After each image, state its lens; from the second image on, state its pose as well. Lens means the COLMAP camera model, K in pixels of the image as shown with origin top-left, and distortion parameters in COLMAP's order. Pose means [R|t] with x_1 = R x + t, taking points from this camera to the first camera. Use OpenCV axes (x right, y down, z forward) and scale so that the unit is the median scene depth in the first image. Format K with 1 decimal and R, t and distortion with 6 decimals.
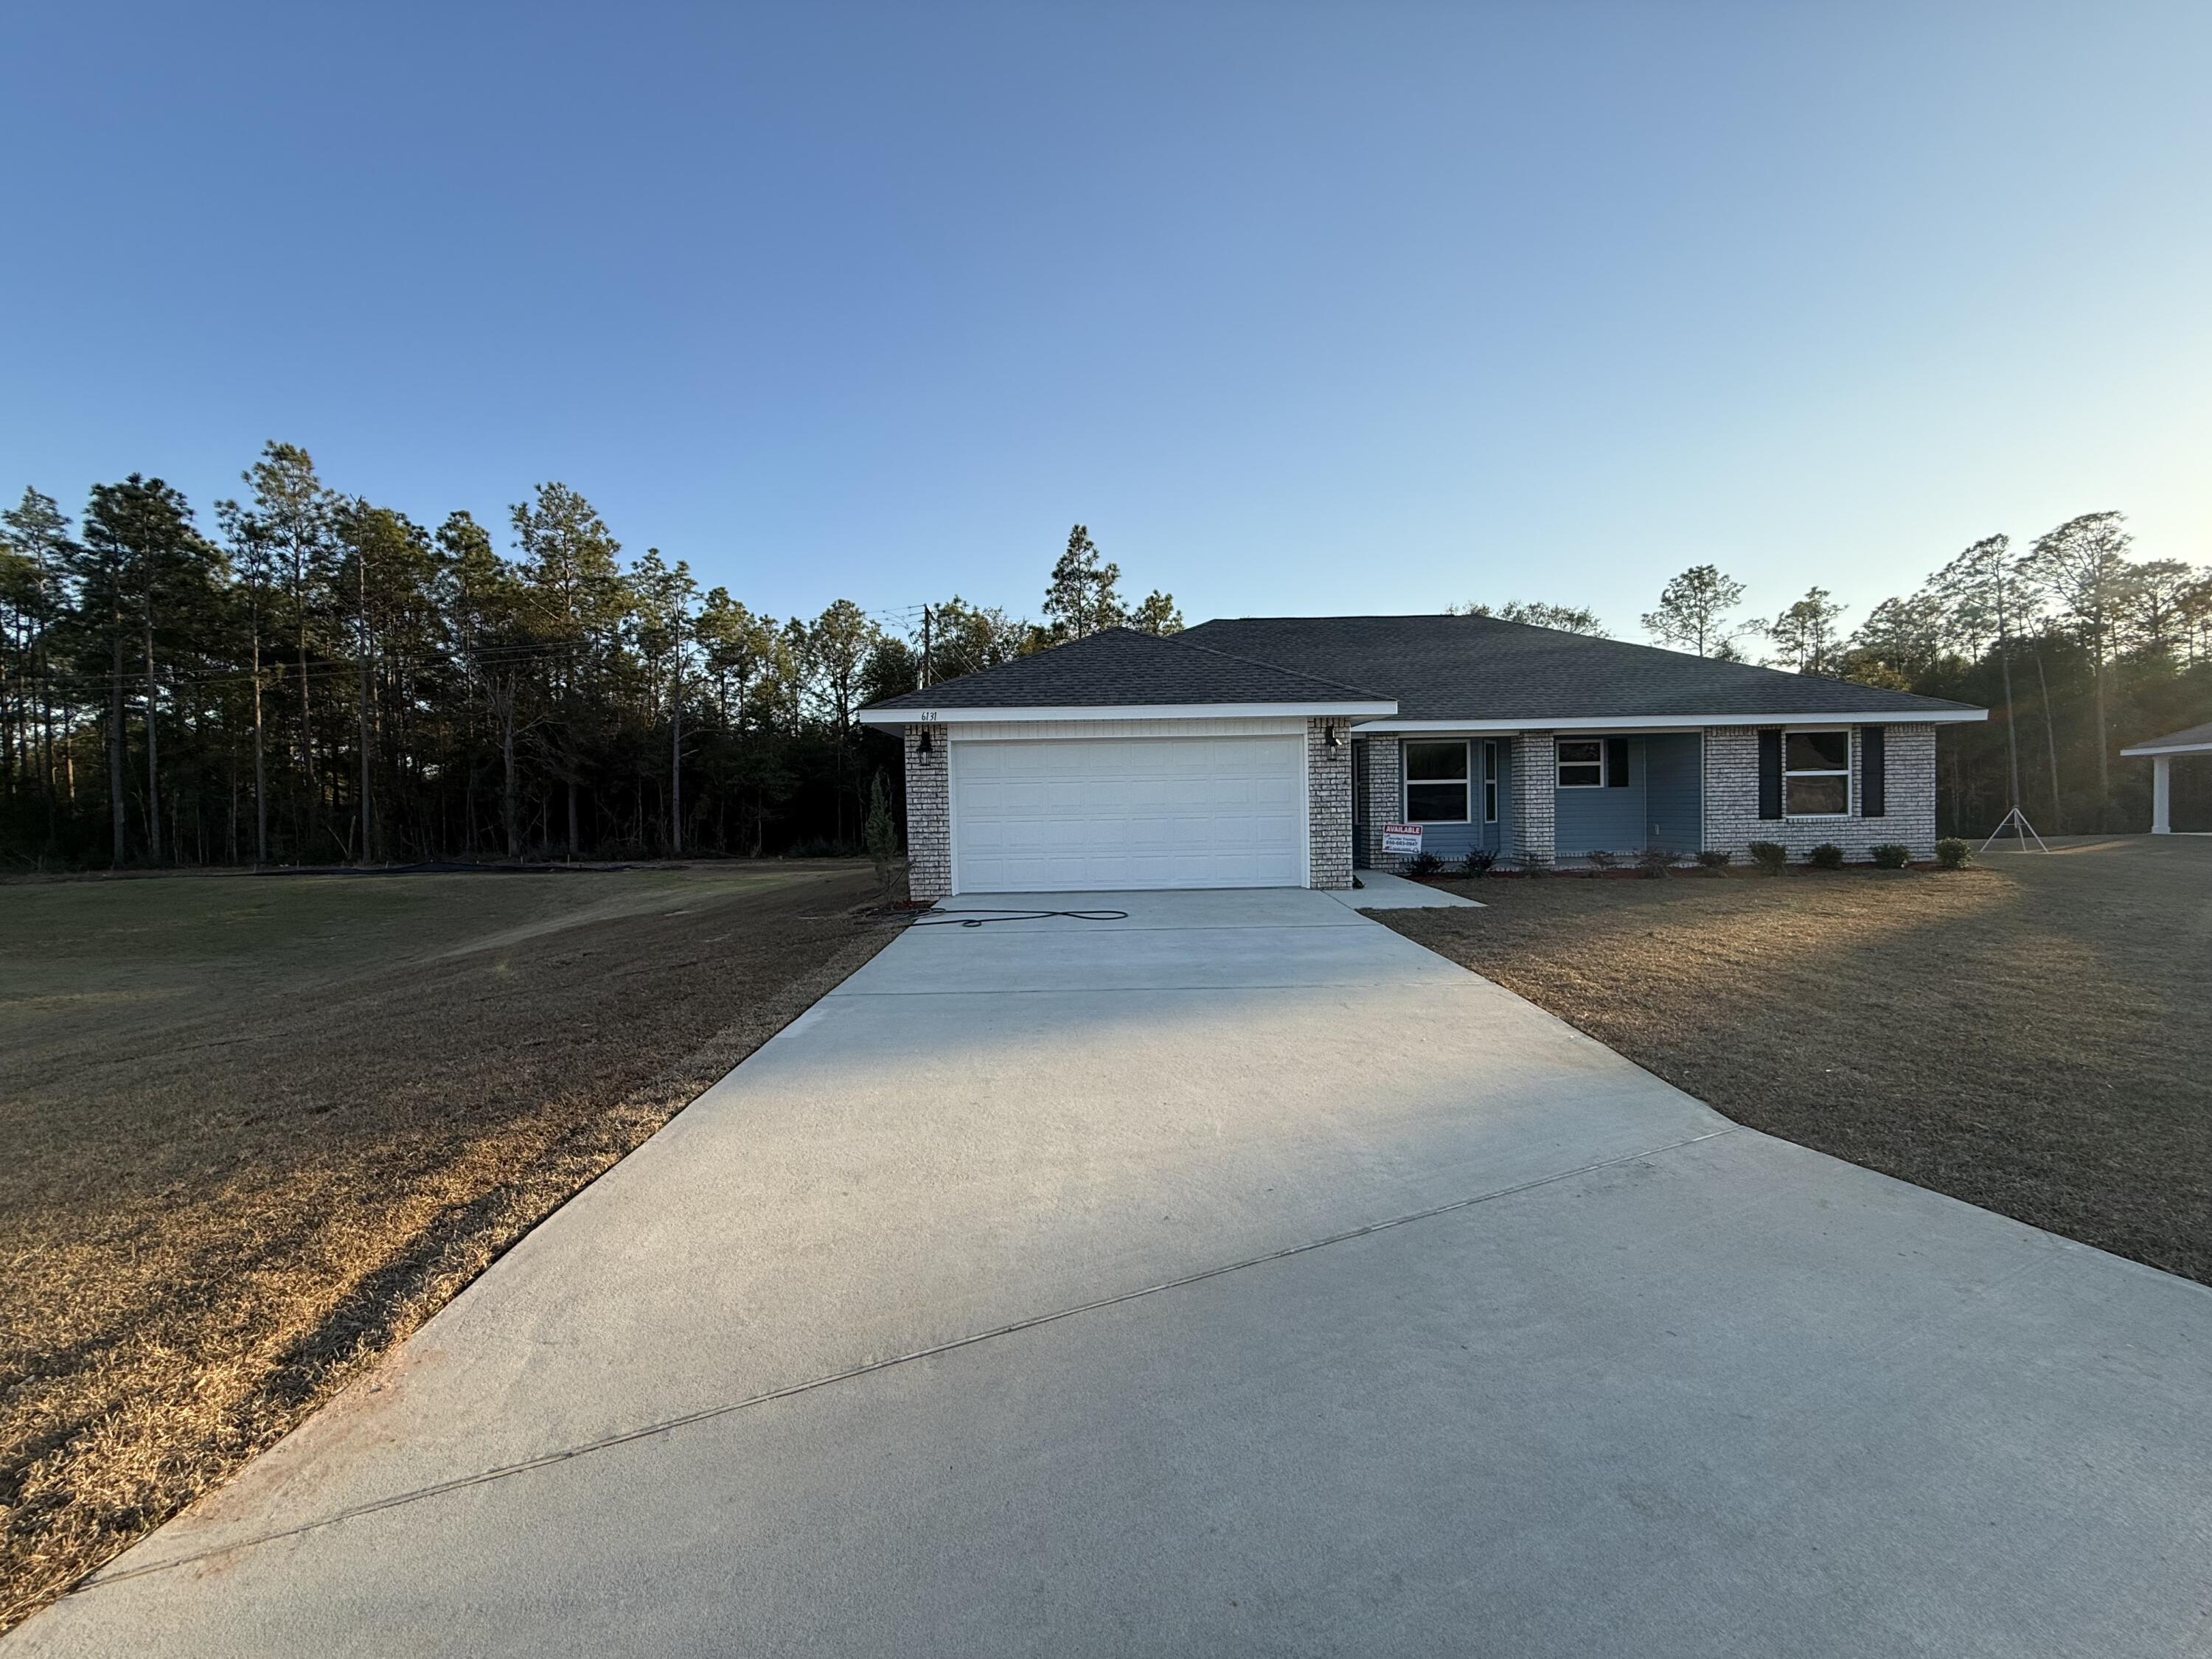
lens RADIAL K [[883.2, 0, 1106.0], [0, 883.2, 829.5], [0, 0, 1]] dist [0.000744, 0.000958]
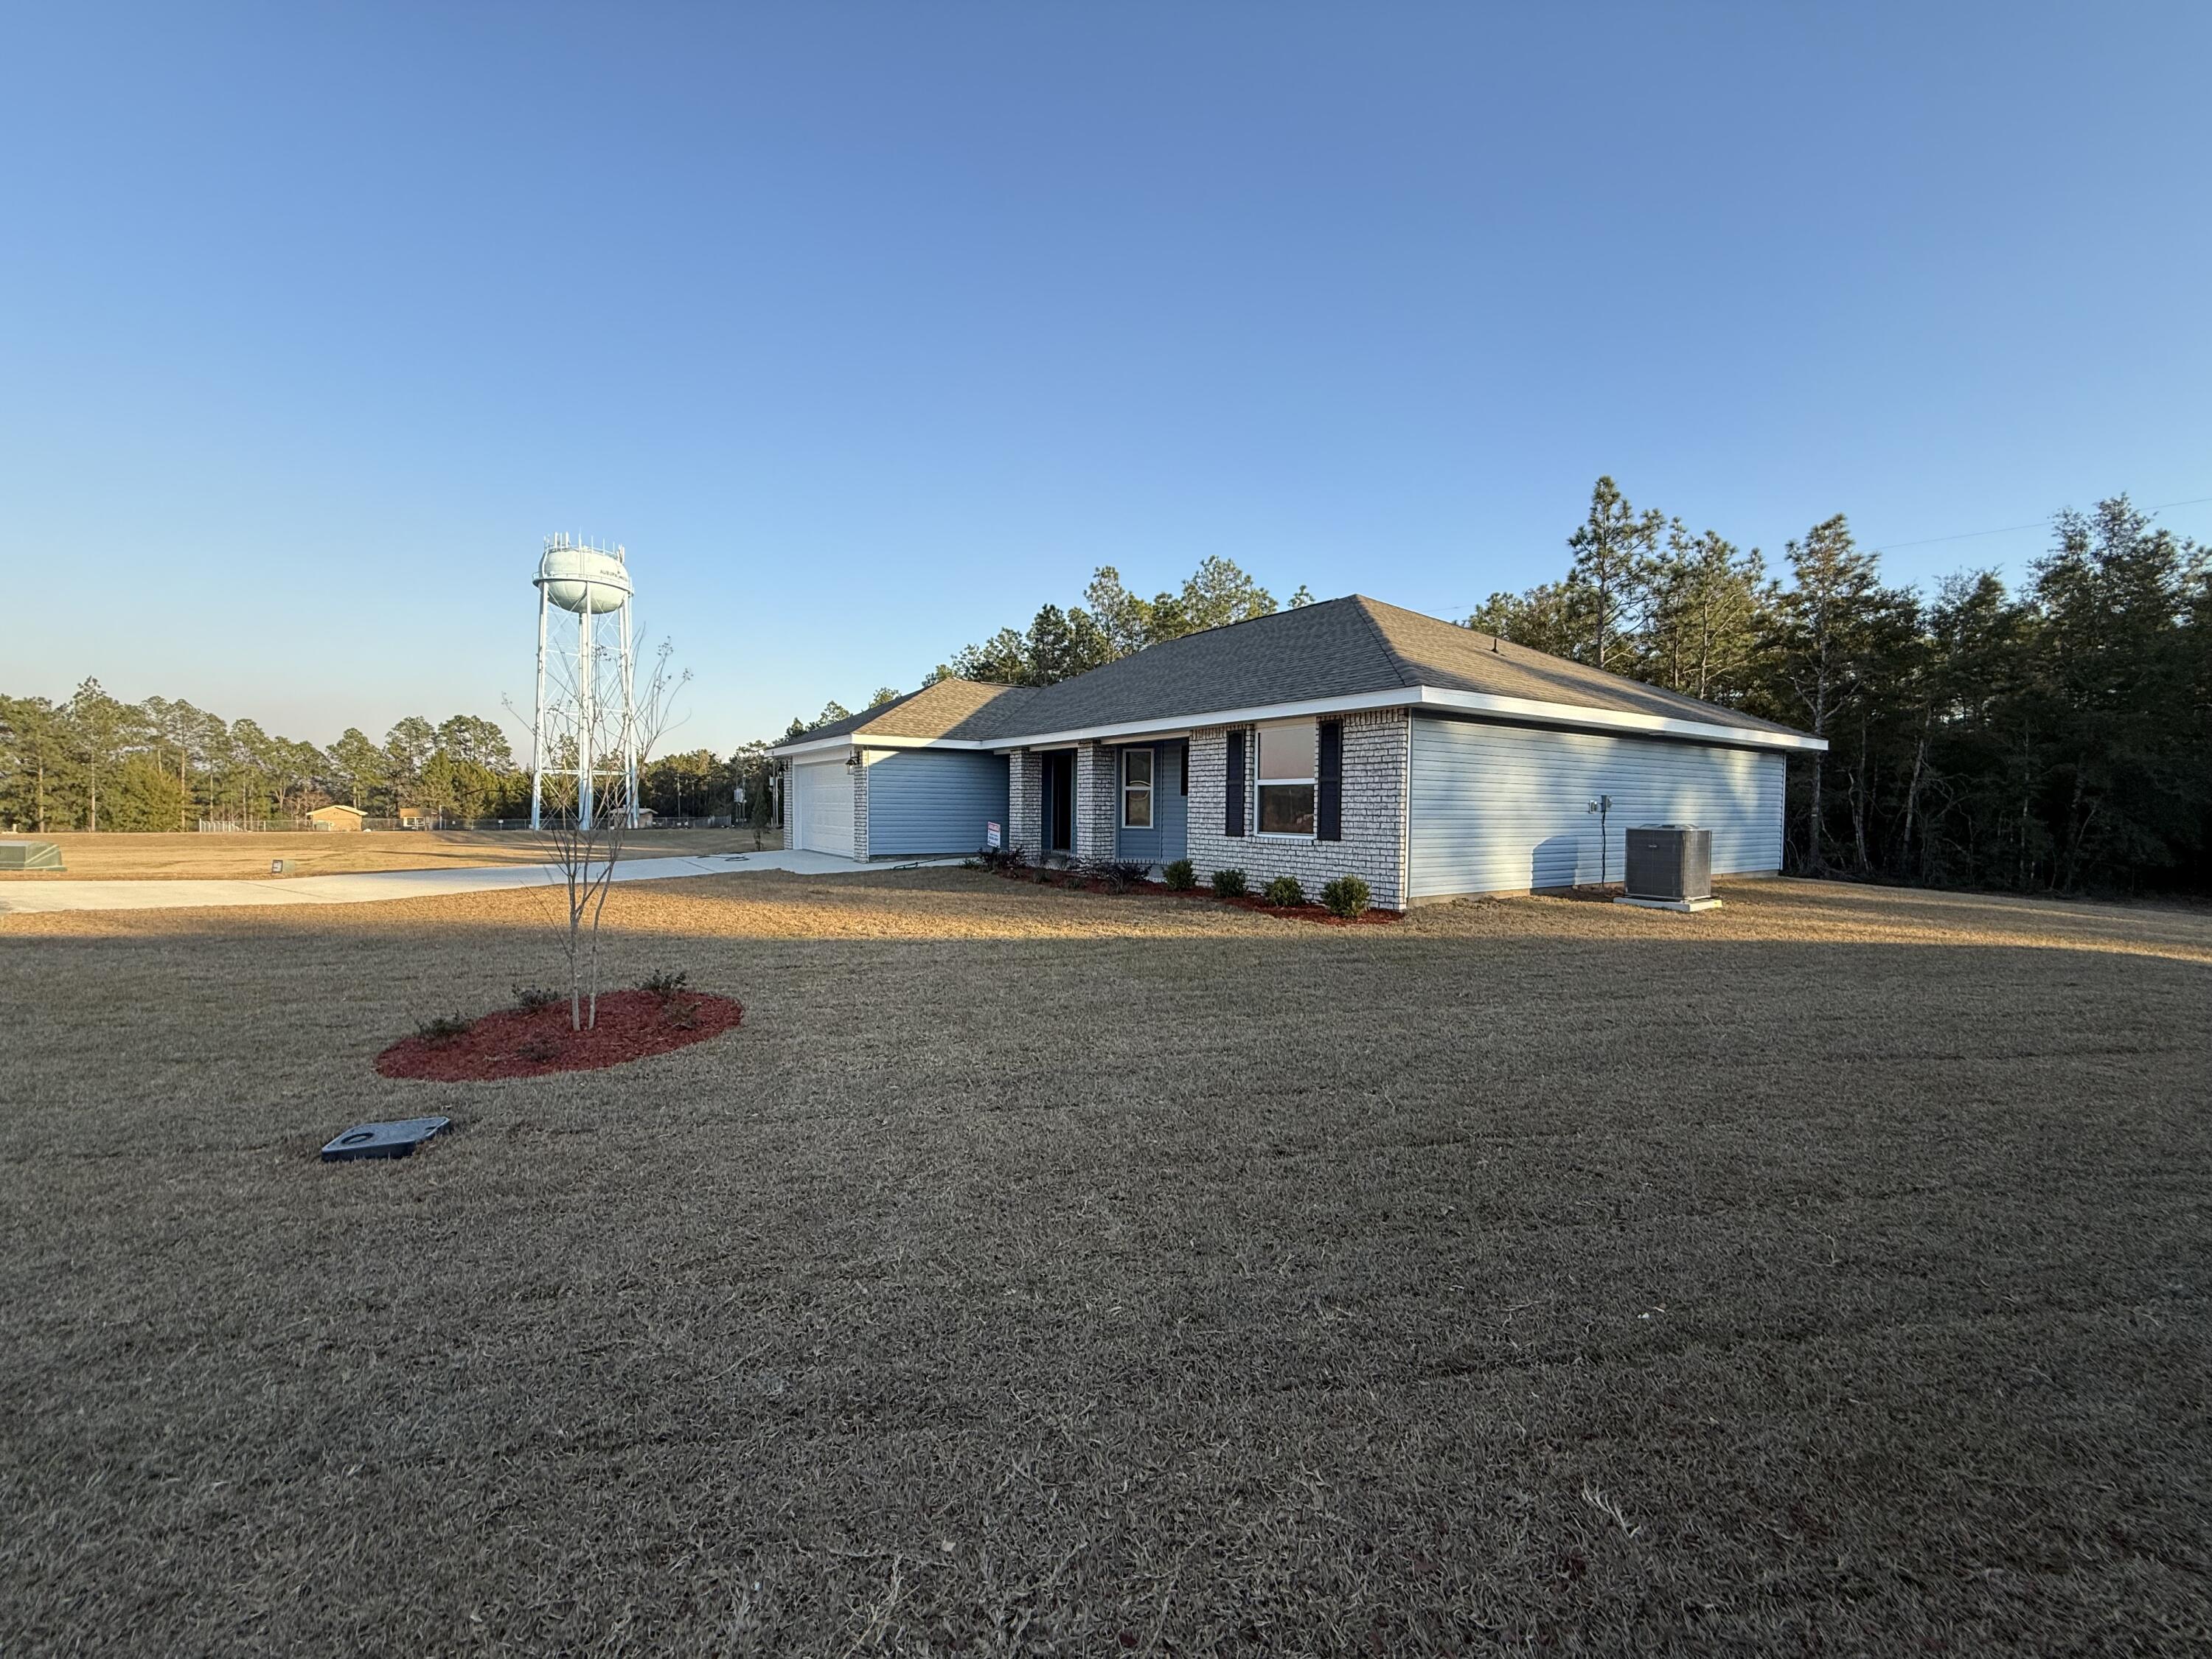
lens RADIAL K [[883.2, 0, 1106.0], [0, 883.2, 829.5], [0, 0, 1]] dist [0.000744, 0.000958]
pose [[0.546615, 0.047579, -0.836031, 1.377028], [-0.040429, 0.998720, 0.030404, -0.038561], [0.836407, 0.017181, 0.547839, 0.444471]]
